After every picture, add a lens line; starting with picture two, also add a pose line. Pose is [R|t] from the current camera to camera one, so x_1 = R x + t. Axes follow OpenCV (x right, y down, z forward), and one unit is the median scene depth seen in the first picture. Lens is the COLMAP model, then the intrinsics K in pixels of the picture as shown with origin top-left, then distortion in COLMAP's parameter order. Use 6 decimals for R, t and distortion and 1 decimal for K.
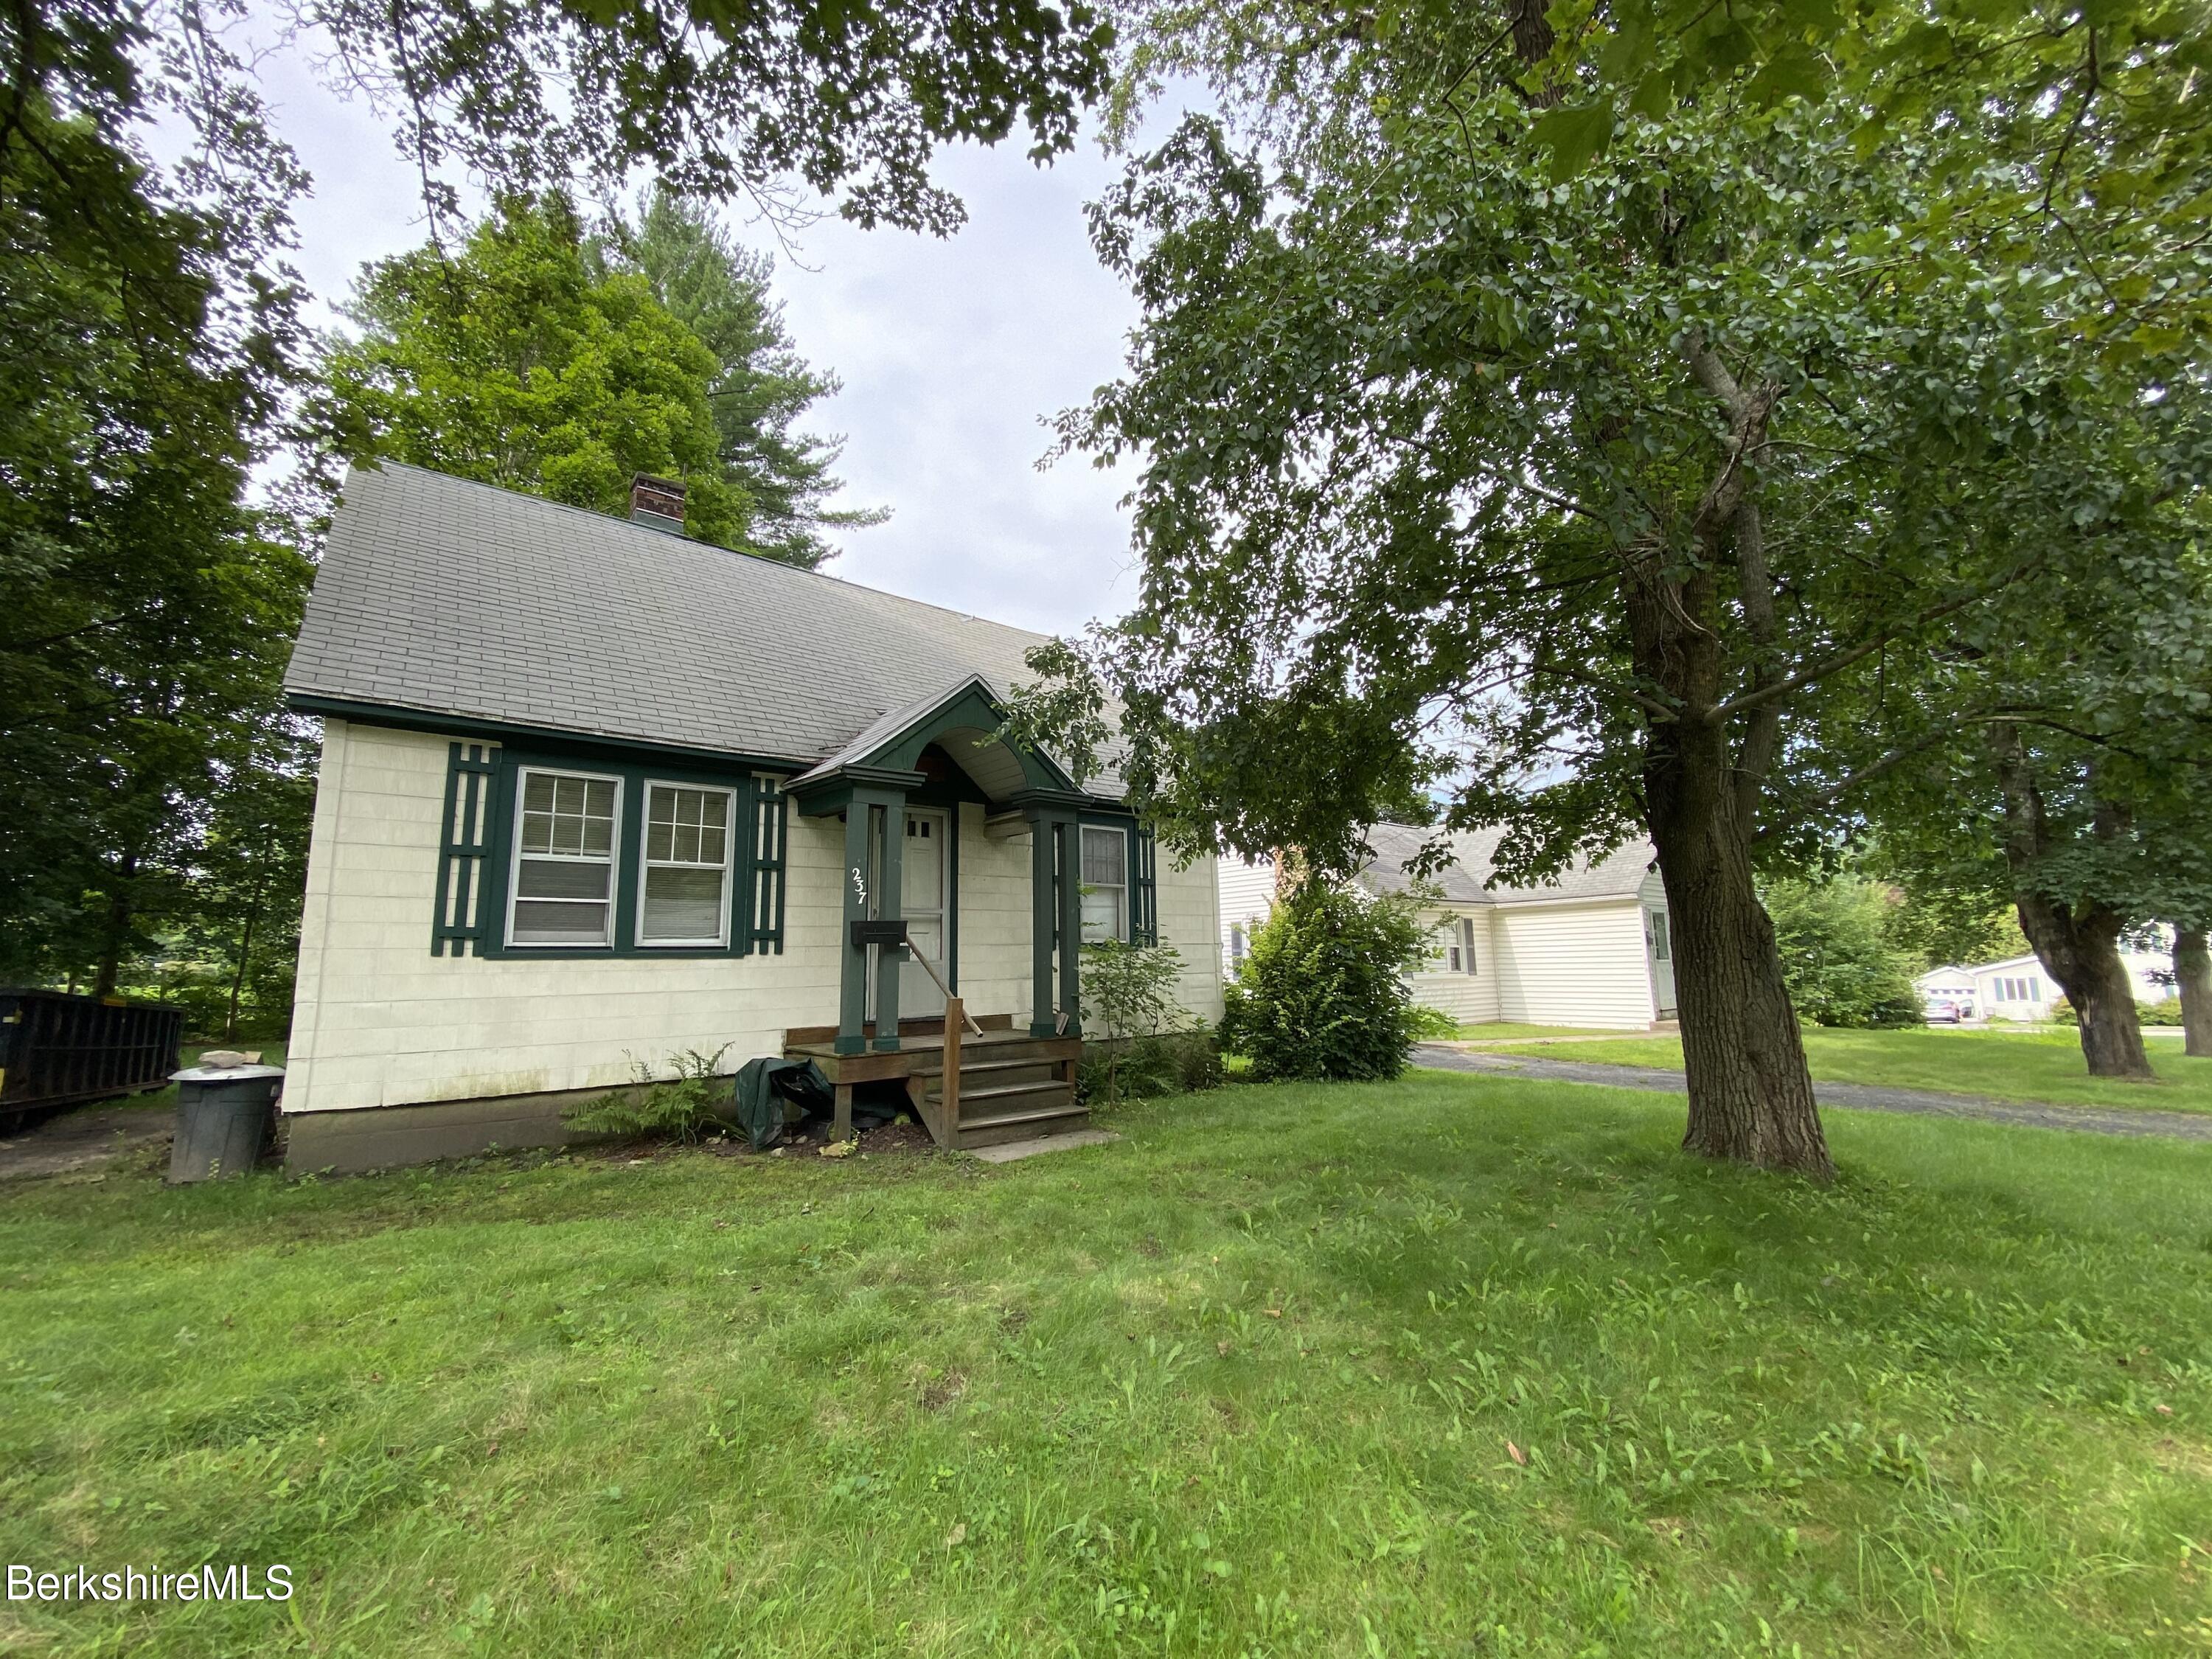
lens RADIAL K [[916.2, 0, 1102.2], [0, 916.2, 830.3], [0, 0, 1]] dist [0.001260, -0.011968]
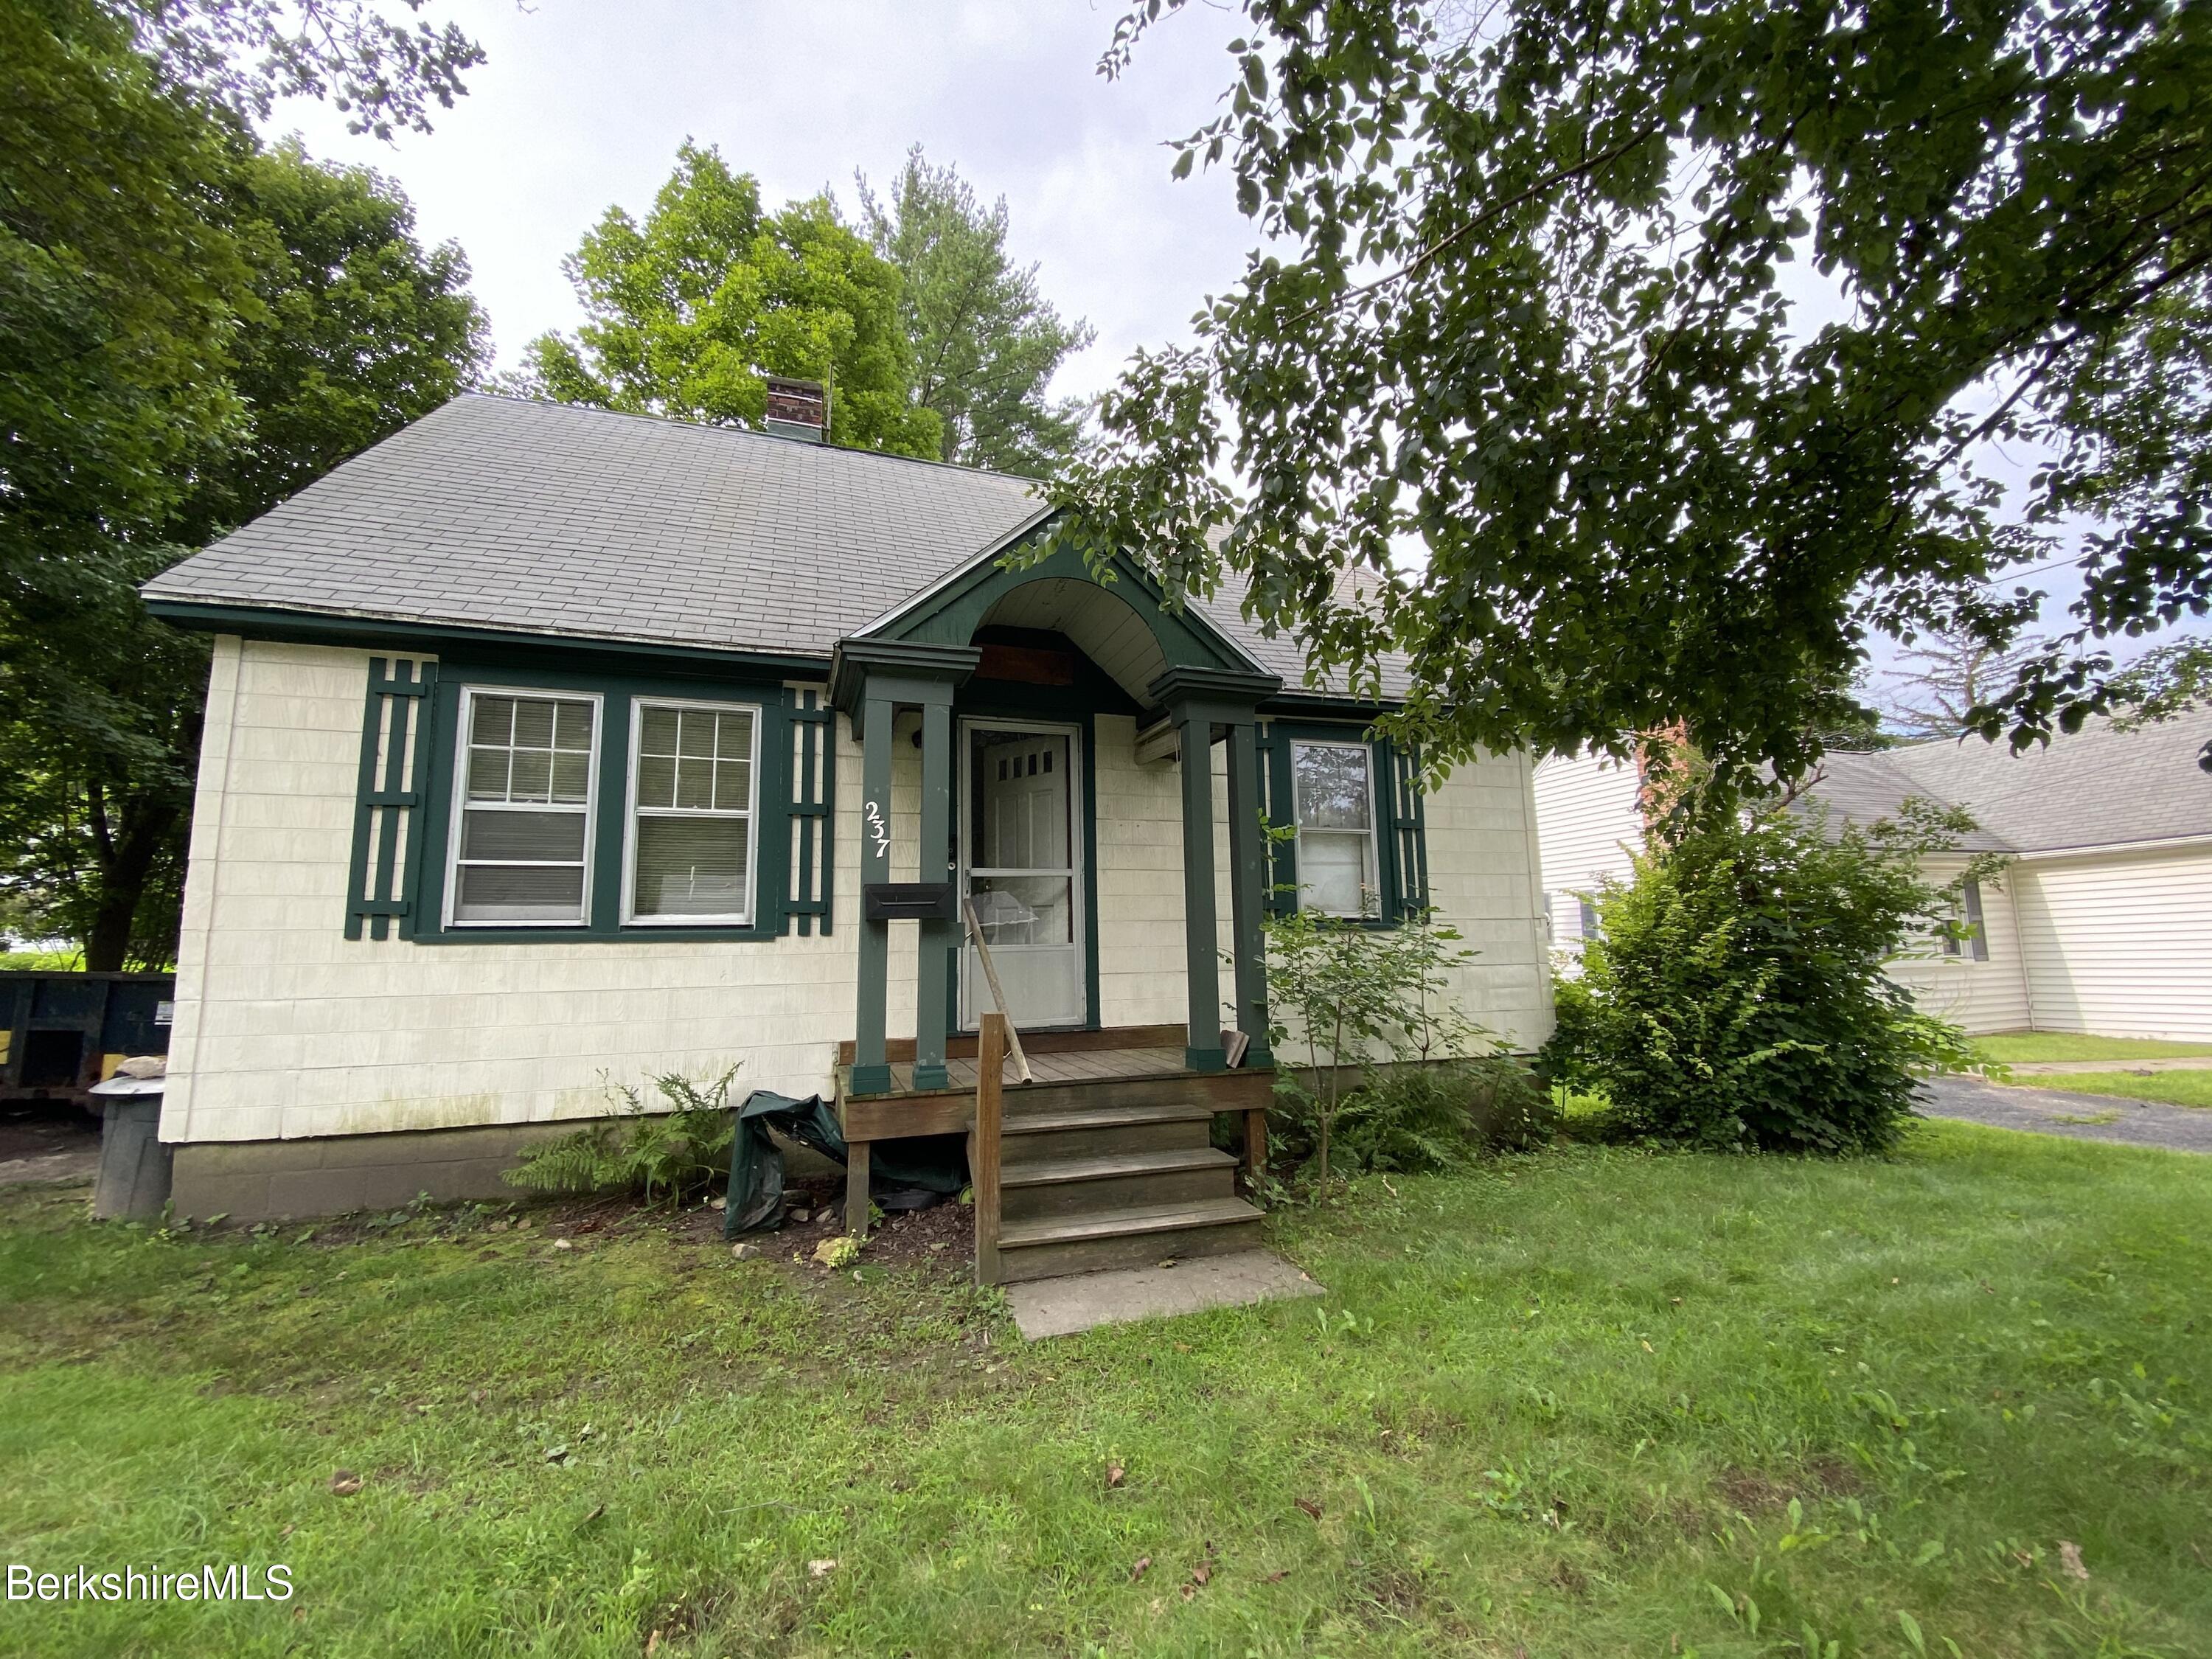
lens RADIAL K [[916.2, 0, 1089.6], [0, 916.2, 826.1], [0, 0, 1]] dist [0.001260, -0.011968]
pose [[0.934677, -0.043684, -0.352803, 0.088303], [0.049789, 0.998726, 0.008243, 0.055842], [0.351993, -0.025271, 0.935661, 0.419586]]
